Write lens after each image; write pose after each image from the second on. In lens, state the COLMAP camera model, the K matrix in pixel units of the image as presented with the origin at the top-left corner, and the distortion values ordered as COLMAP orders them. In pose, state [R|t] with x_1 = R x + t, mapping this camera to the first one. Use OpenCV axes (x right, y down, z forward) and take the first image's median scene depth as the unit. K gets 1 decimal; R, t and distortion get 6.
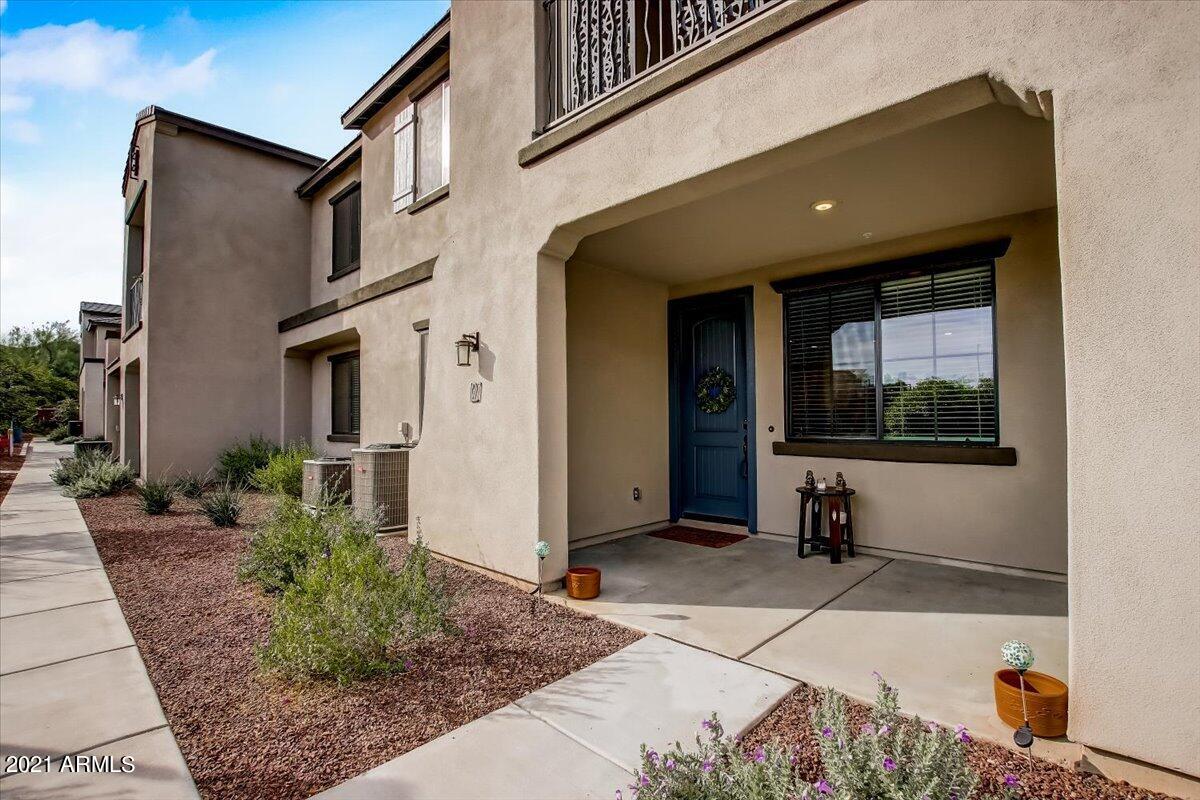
lens RADIAL K [[563.9, 0, 592.3], [0, 563.9, 416.0], [0, 0, 1]] dist [-0.023007, 0.002279]
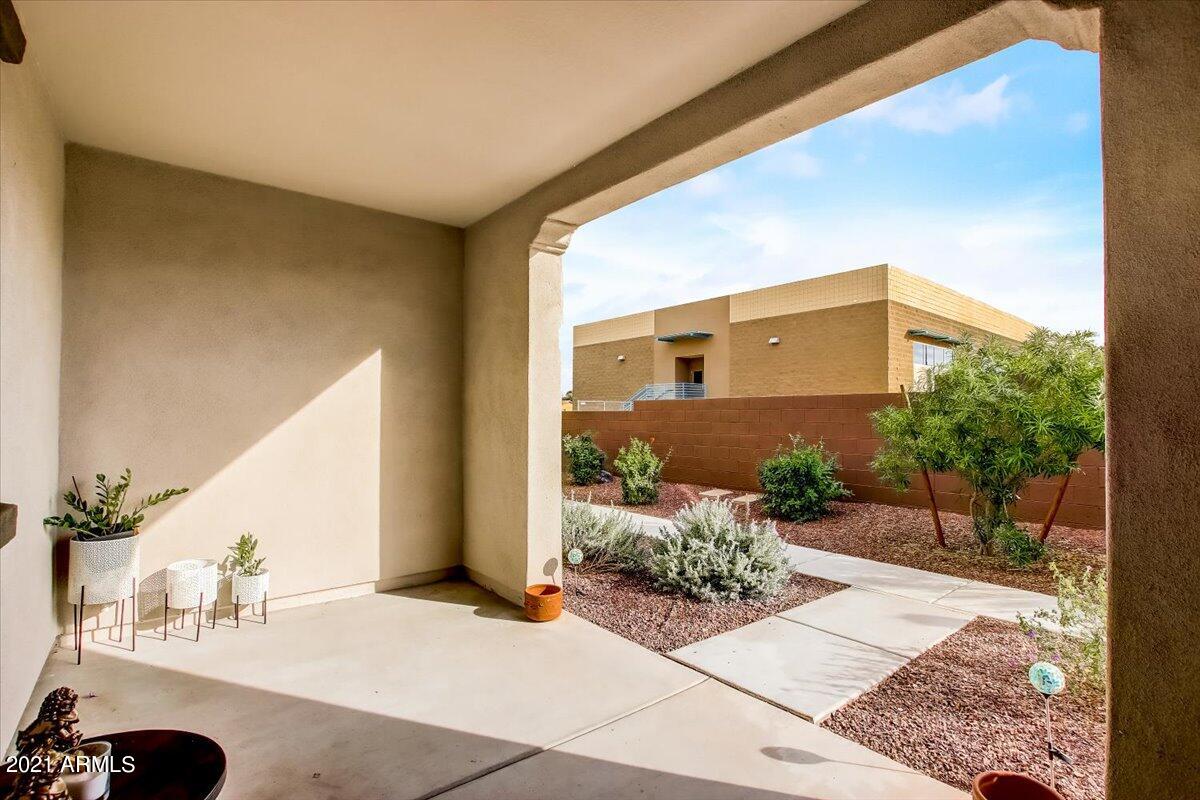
lens RADIAL K [[563.9, 0, 604.3], [0, 563.9, 404.6], [0, 0, 1]] dist [-0.023007, 0.002279]
pose [[-0.994616, 0.010298, 0.103115, 0.219112], [0.007223, 0.999519, -0.030143, -0.004434], [-0.103376, -0.029236, -0.994213, 1.290360]]
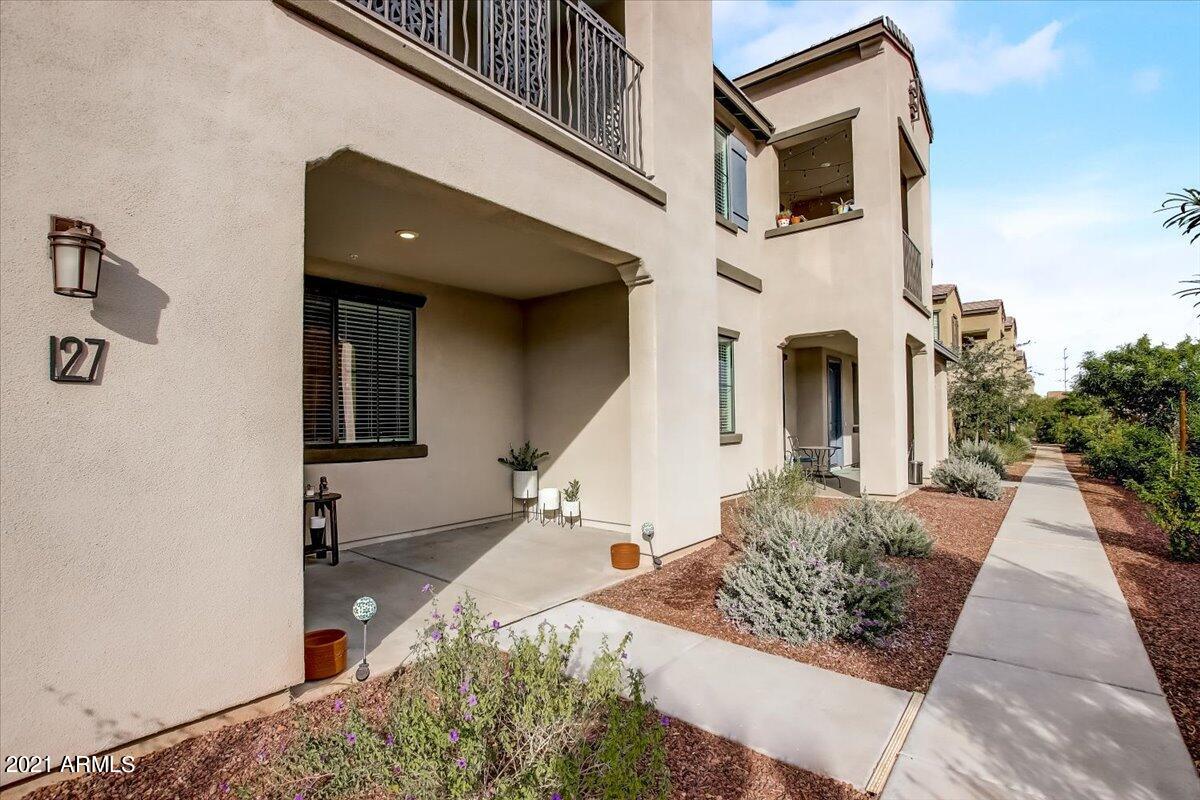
lens RADIAL K [[563.9, 0, 605.4], [0, 563.9, 419.1], [0, 0, 1]] dist [-0.023007, 0.002279]
pose [[-0.098514, 0.011619, 0.995068, -0.667251], [-0.000419, 0.999931, -0.011717, 0.008513], [-0.995136, -0.001572, -0.098503, 0.635574]]
